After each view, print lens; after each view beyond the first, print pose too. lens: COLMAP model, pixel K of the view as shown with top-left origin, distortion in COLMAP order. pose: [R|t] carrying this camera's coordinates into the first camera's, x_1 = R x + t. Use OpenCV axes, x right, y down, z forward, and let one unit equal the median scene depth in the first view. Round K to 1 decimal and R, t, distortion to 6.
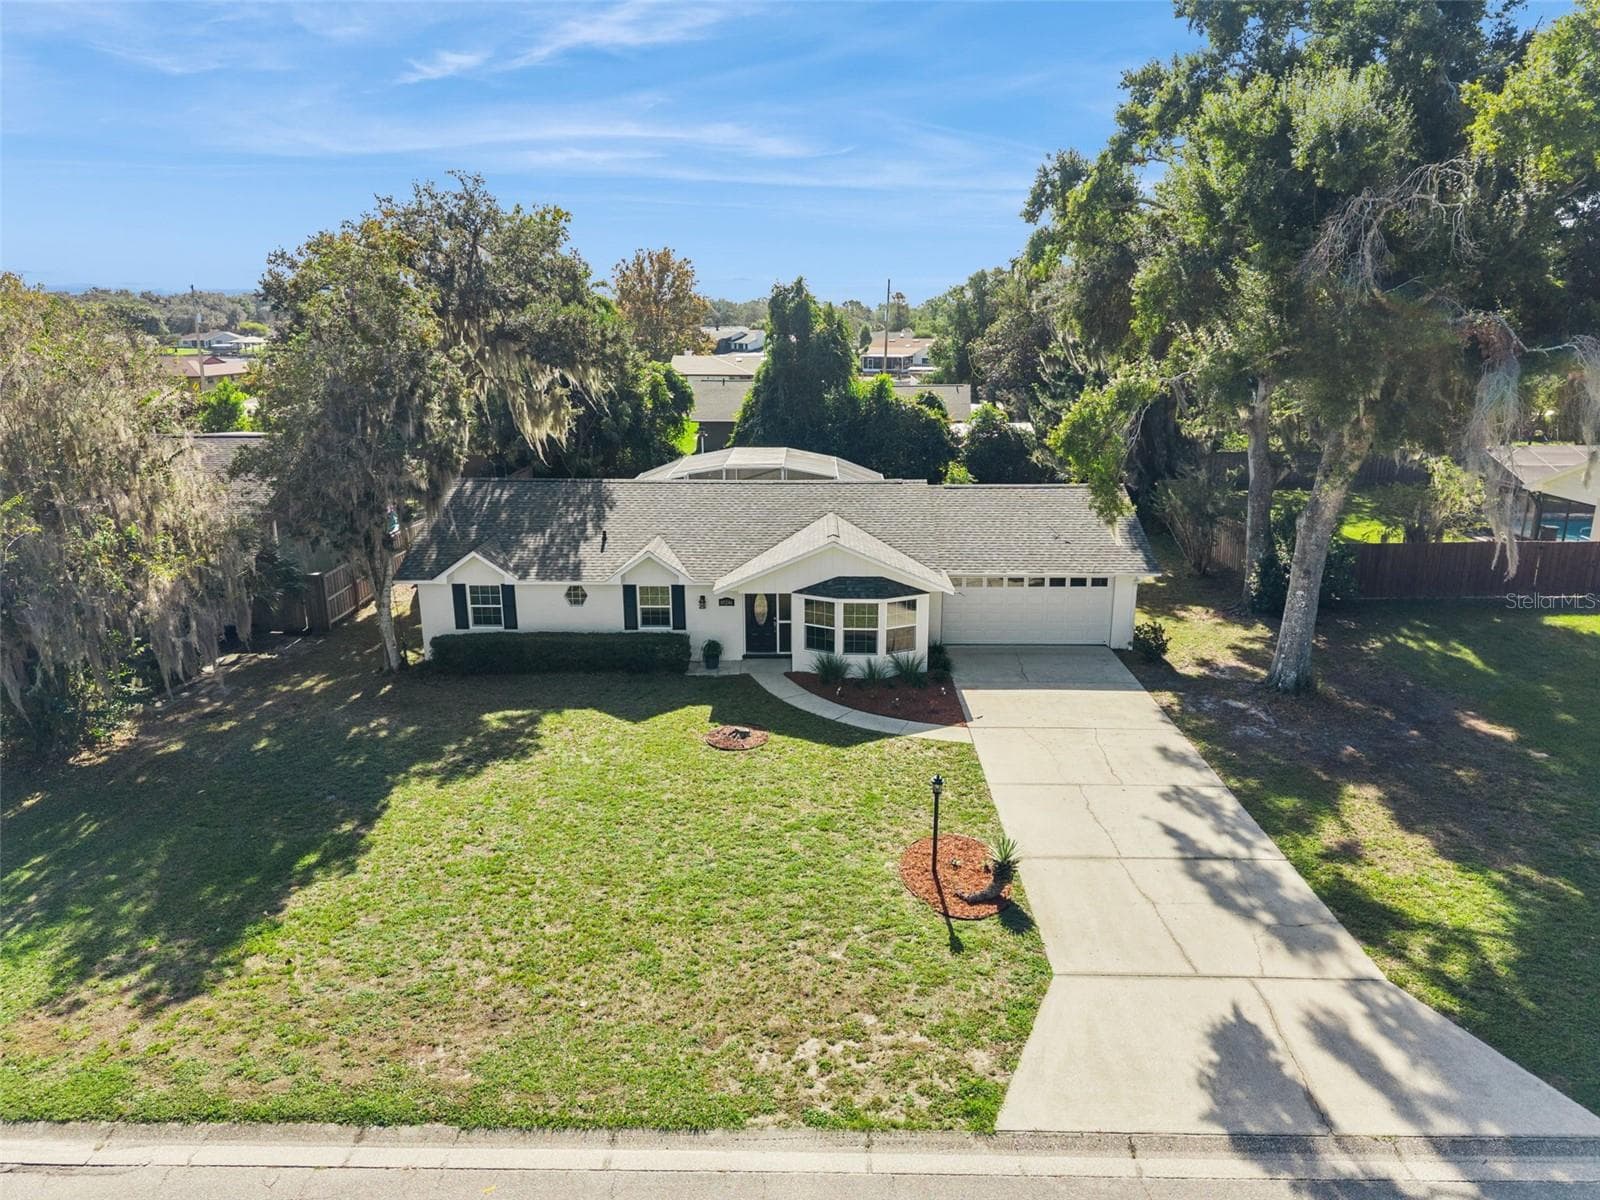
lens RADIAL K [[1119.7, 0, 800.0], [0, 1119.7, 600.0], [0, 0, 1]] dist [0.012409, 0.003302]
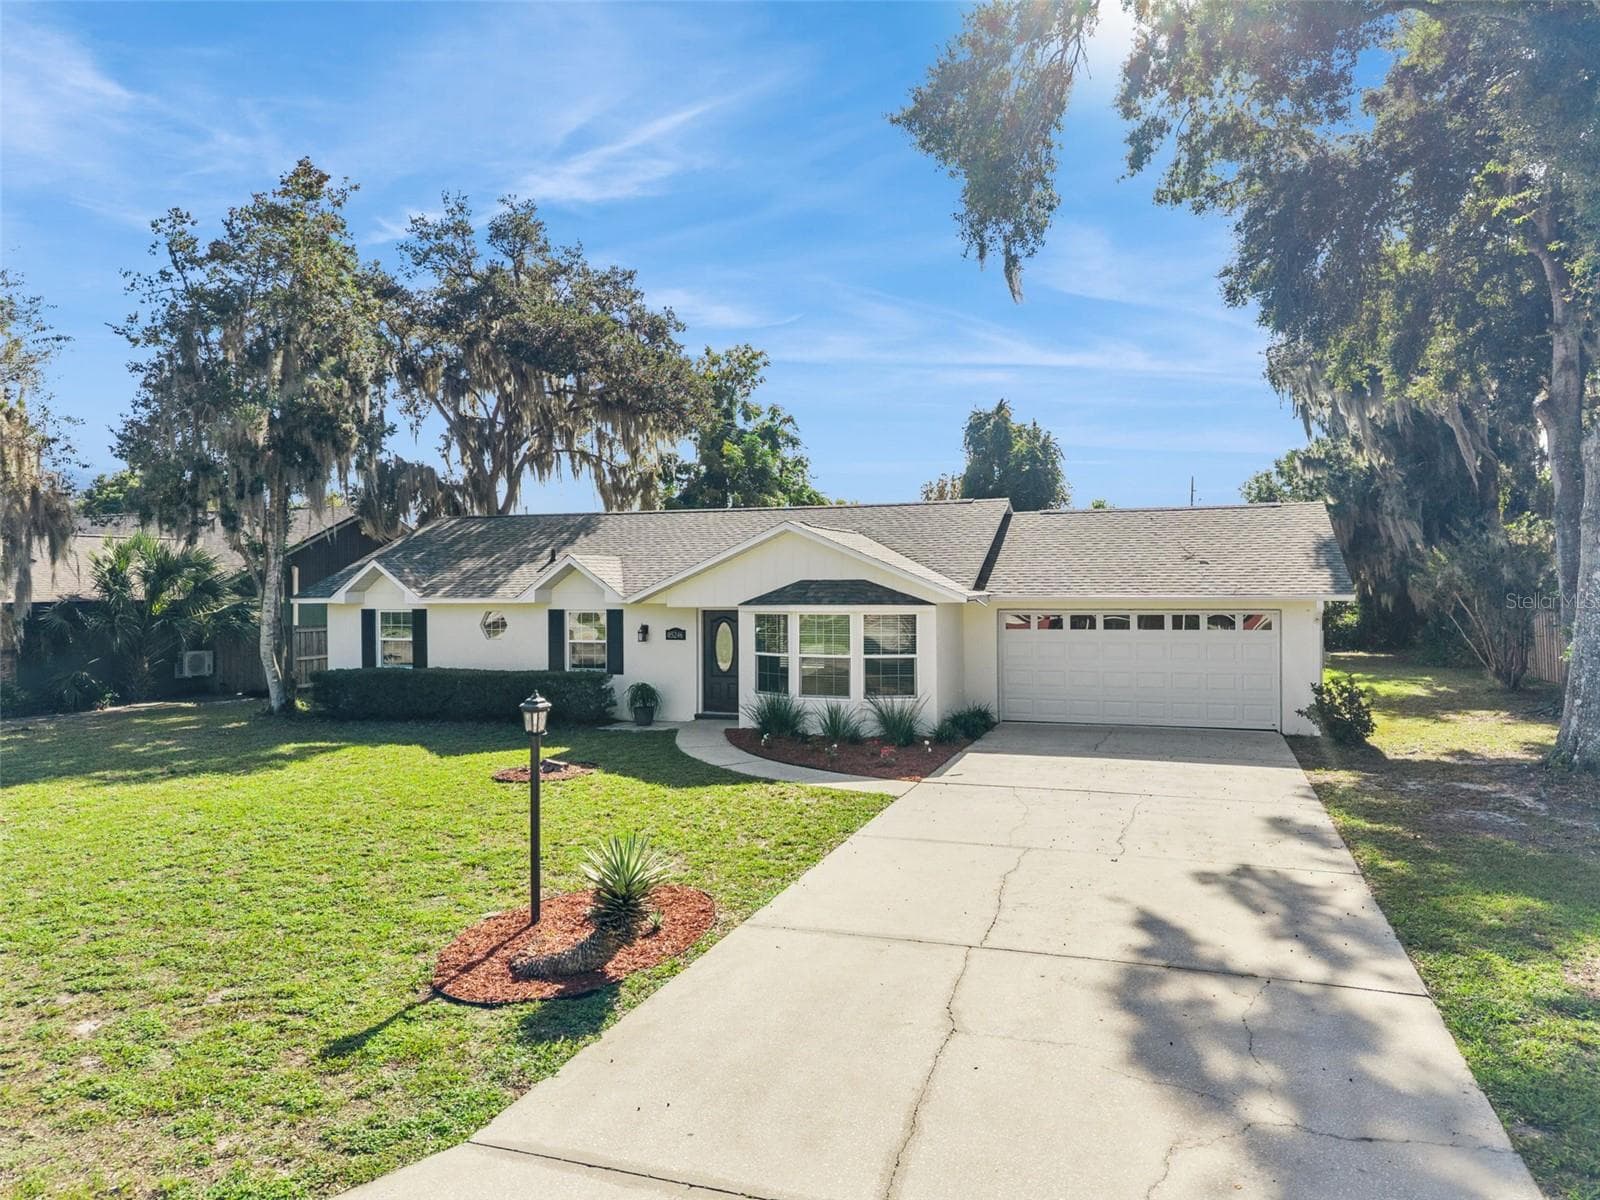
lens RADIAL K [[1119.7, 0, 800.0], [0, 1119.7, 600.0], [0, 0, 1]] dist [0.012409, 0.003302]
pose [[0.948474, 0.004122, -0.316828, 0.243189], [-0.079307, 0.971176, -0.224781, 0.139704], [0.306769, 0.238326, 0.921463, 0.390407]]
